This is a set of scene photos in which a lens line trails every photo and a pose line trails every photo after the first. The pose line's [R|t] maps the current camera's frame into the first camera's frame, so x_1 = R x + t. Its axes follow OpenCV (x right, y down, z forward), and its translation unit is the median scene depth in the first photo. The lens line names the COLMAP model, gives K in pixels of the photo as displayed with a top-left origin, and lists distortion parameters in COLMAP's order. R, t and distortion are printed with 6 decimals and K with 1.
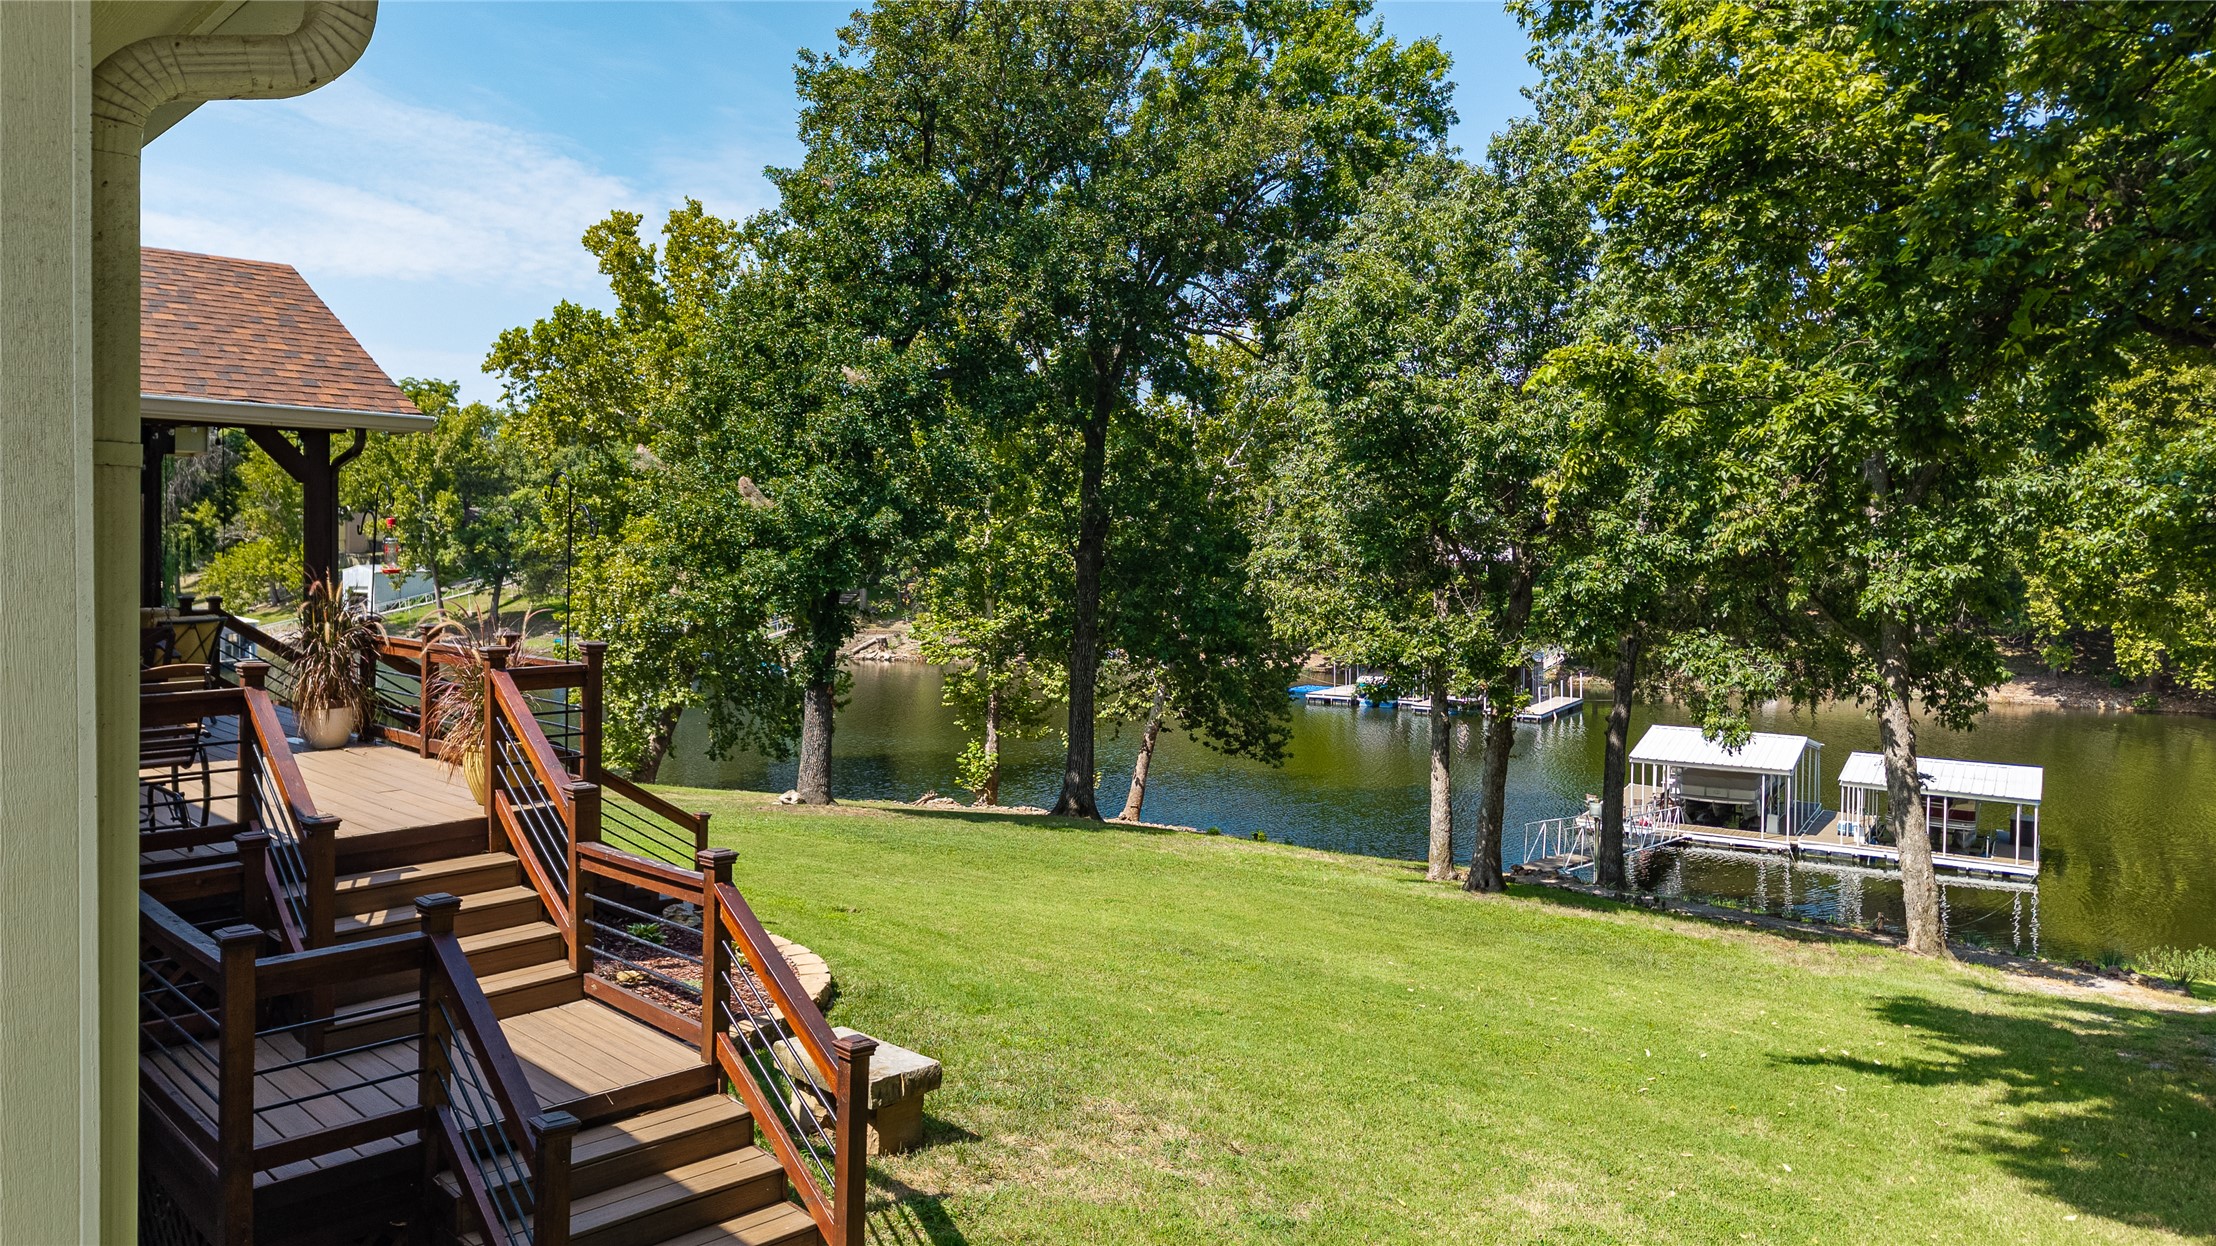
lens RADIAL K [[1512.6, 0, 1161.2], [0, 1512.6, 573.3], [0, 0, 1]] dist [0.003906, -0.000743]
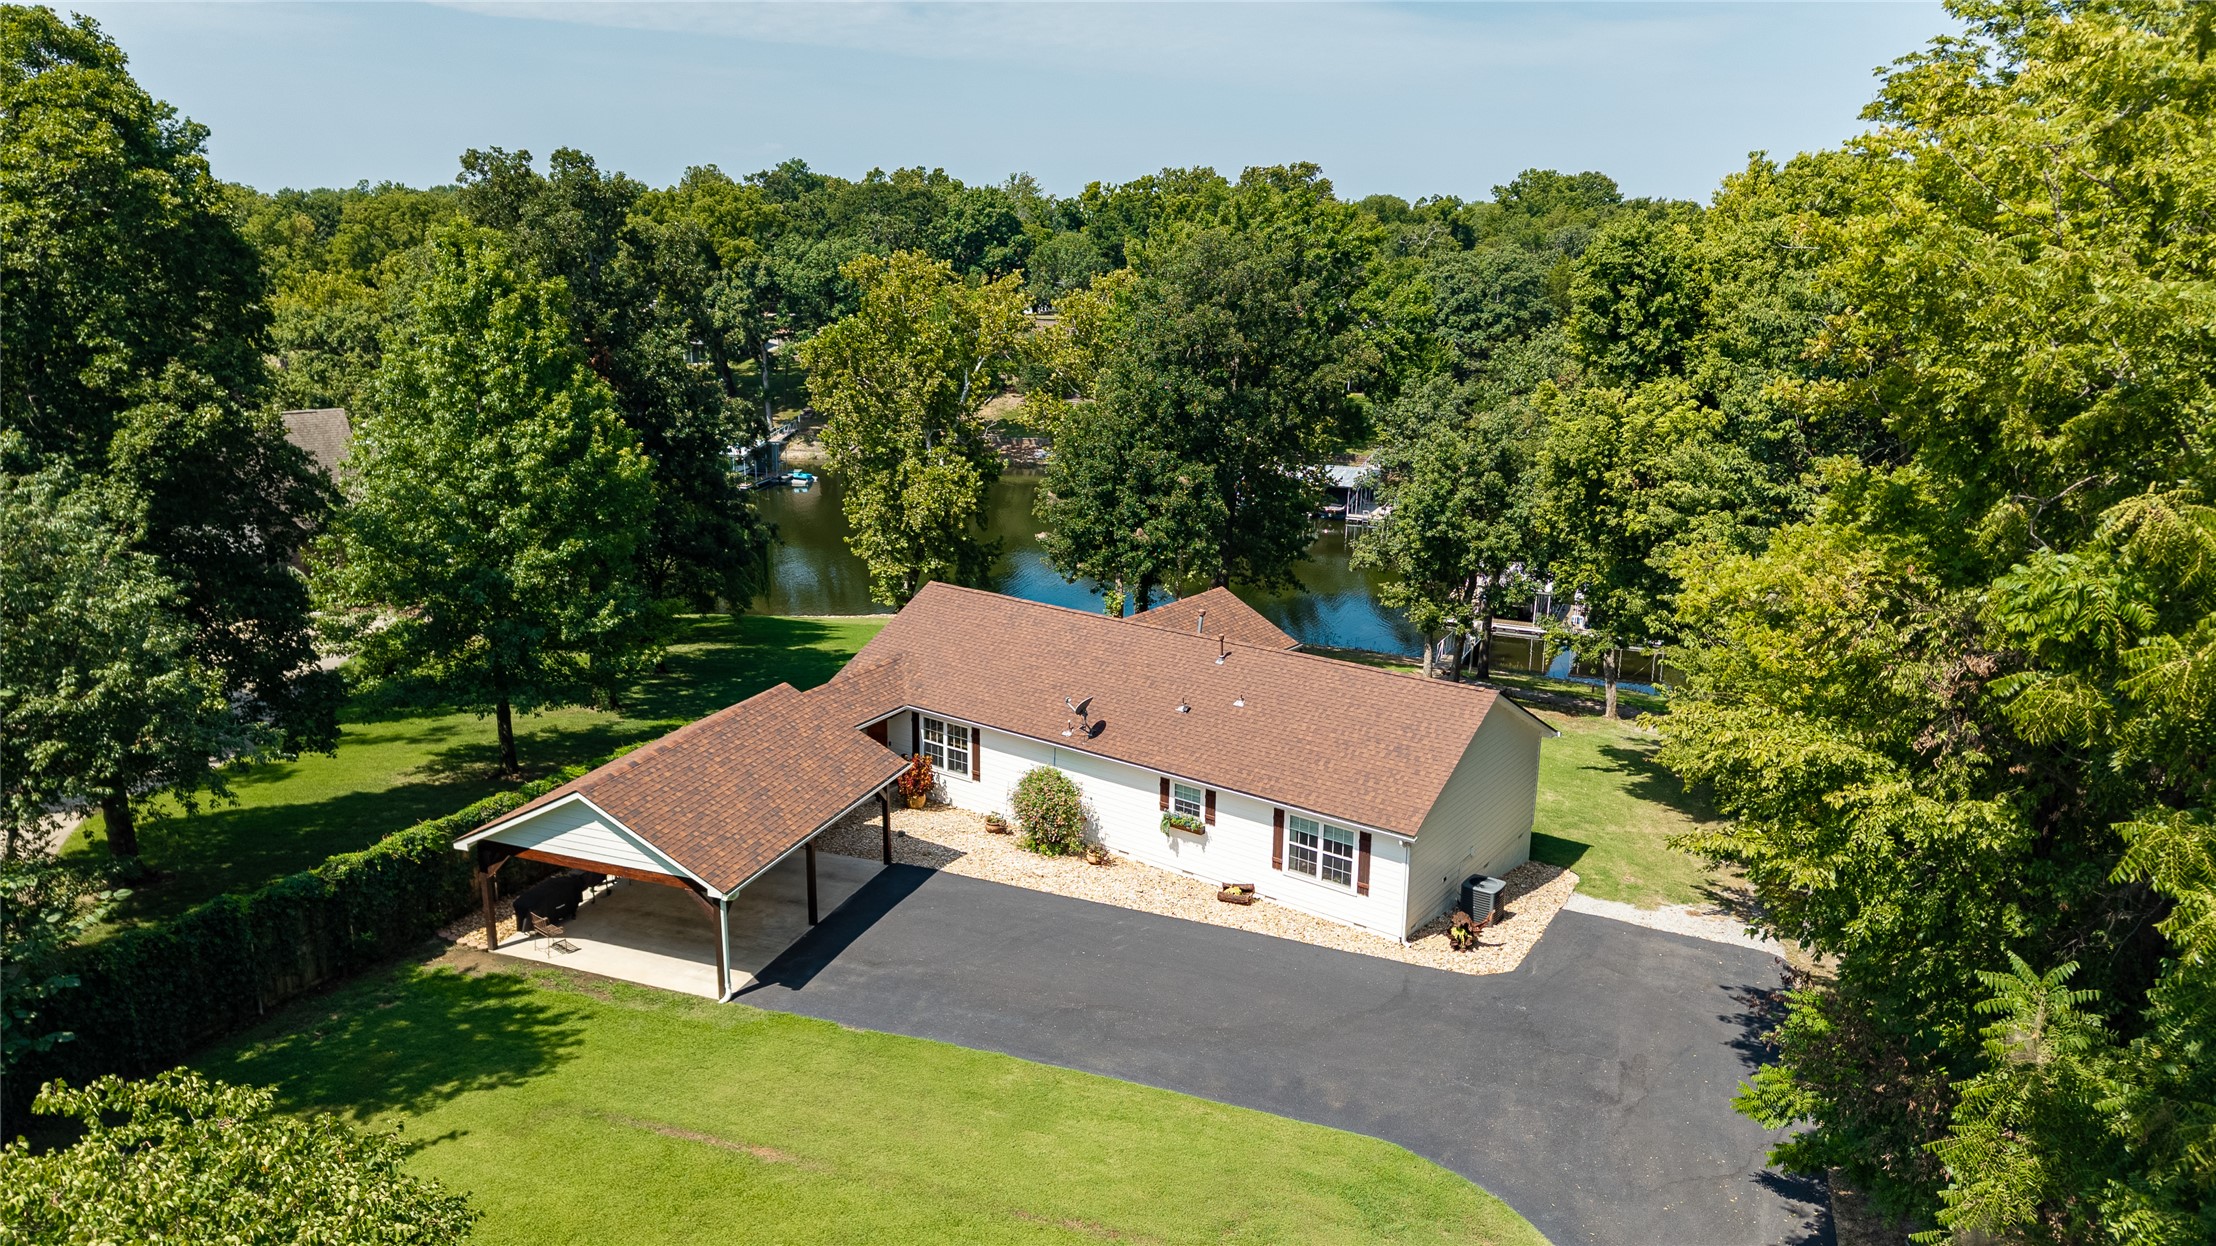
lens RADIAL K [[1493.7, 0, 1104.4], [0, 1493.7, 627.0], [0, 0, 1]] dist [0.080463, -0.118763]
pose [[0.991304, -0.033843, 0.127162, -0.335701], [0.001926, 0.969990, 0.243137, -0.252005], [-0.131575, -0.240778, 0.961621, -0.651863]]
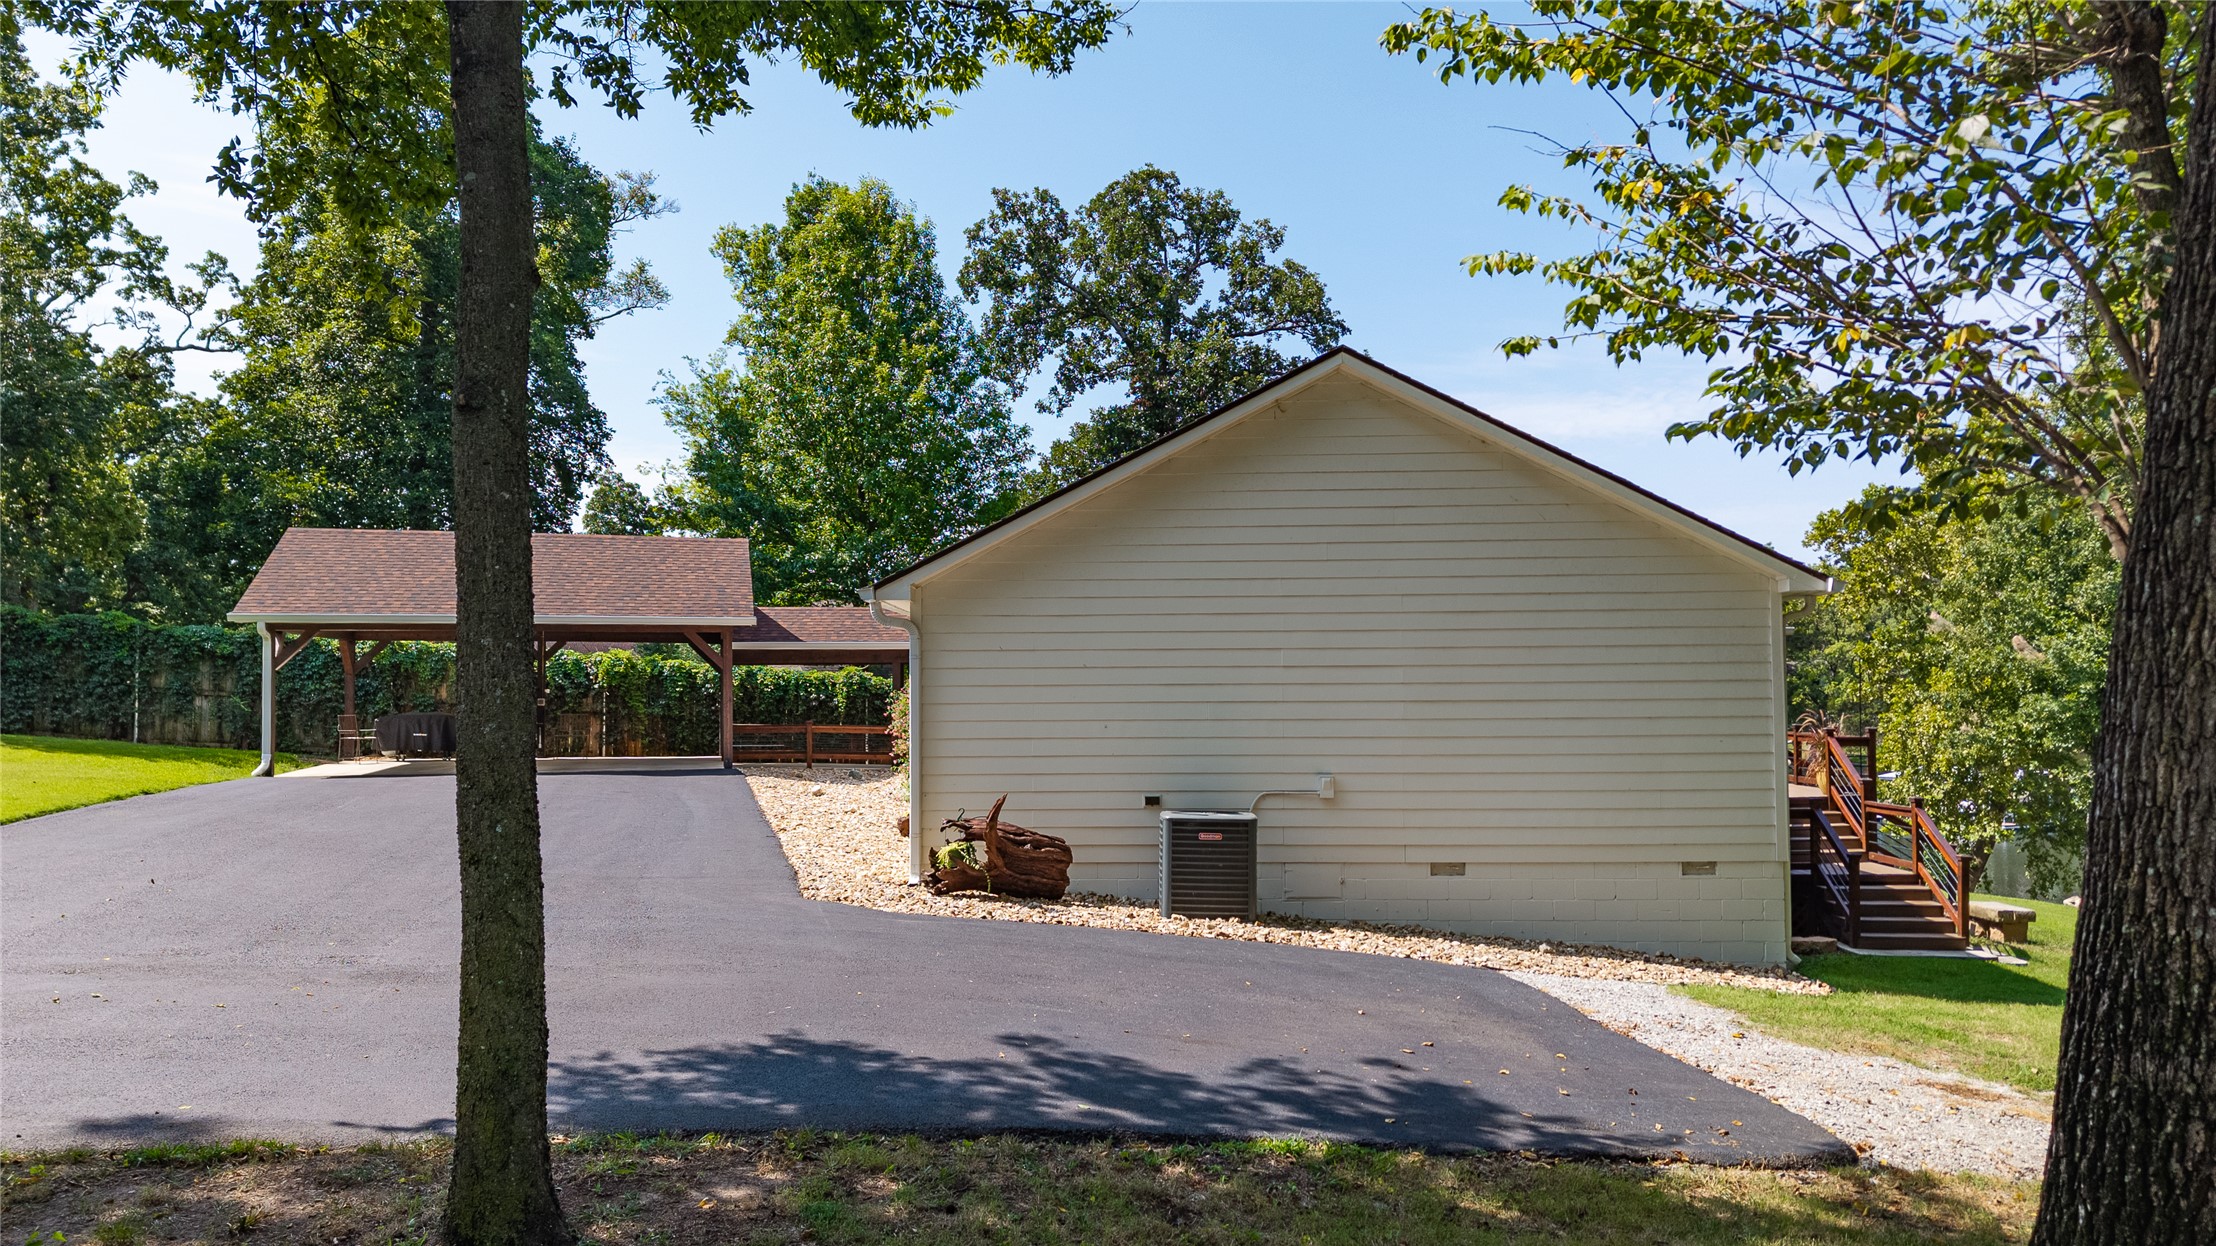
lens RADIAL K [[1562.1, 0, 1112.0], [0, 1562.1, 635.7], [0, 0, 1]] dist [0.038751, -0.042393]
pose [[0.673576, -0.036460, -0.738218, 0.102166], [-0.006923, 0.998428, -0.055629, 0.007844], [0.739086, 0.042581, 0.672264, -0.243324]]
